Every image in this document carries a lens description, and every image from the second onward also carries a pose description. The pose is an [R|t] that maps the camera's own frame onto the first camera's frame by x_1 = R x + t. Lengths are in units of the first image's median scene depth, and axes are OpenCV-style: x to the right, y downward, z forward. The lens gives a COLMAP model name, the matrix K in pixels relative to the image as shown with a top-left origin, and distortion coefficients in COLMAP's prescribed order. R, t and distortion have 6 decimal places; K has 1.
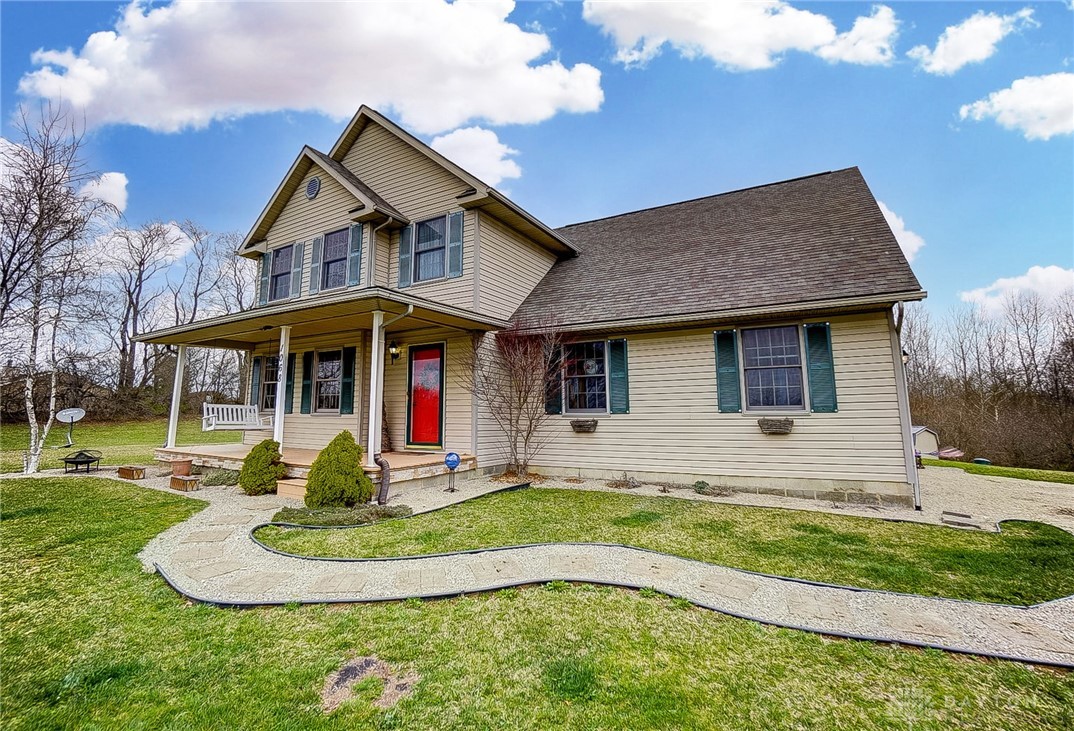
lens RADIAL K [[481.3, 0, 537.0], [0, 481.3, 365.5], [0, 0, 1]] dist [0.000035, -0.000001]
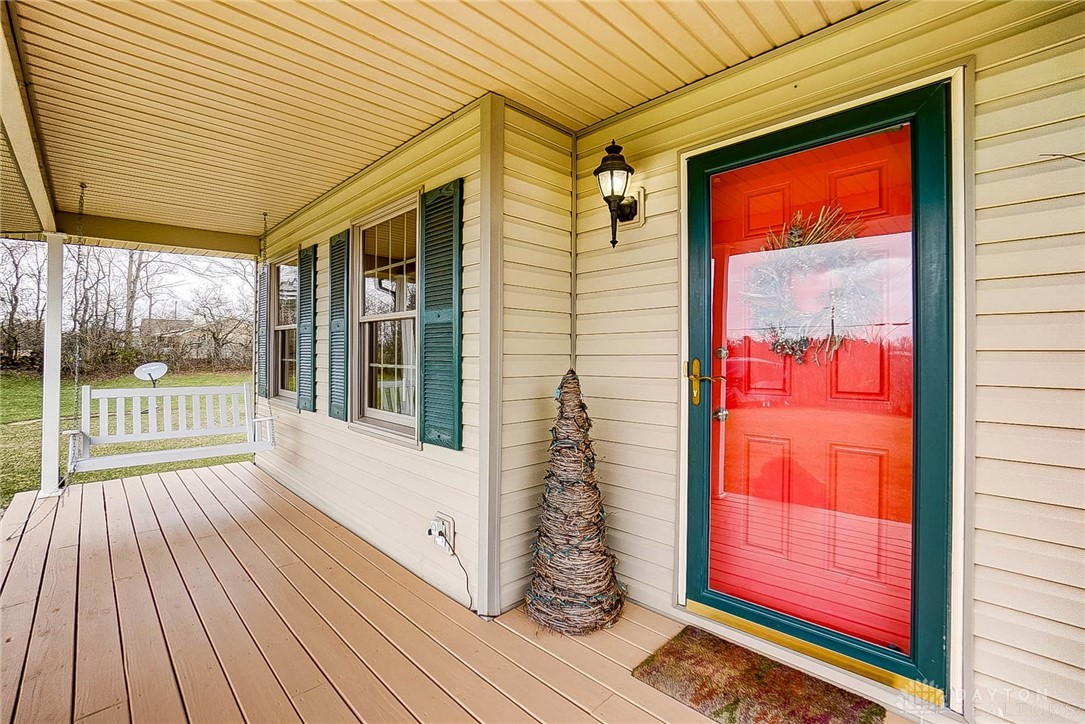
lens RADIAL K [[490.0, 0, 542.5], [0, 490.0, 362.0], [0, 0, 1]] dist [-0.036757, 0.000581]
pose [[0.965002, 0.008109, -0.262115, -0.270143], [0.023110, 0.993003, 0.115804, 0.025612], [0.261221, -0.117809, 0.958063, 0.756271]]
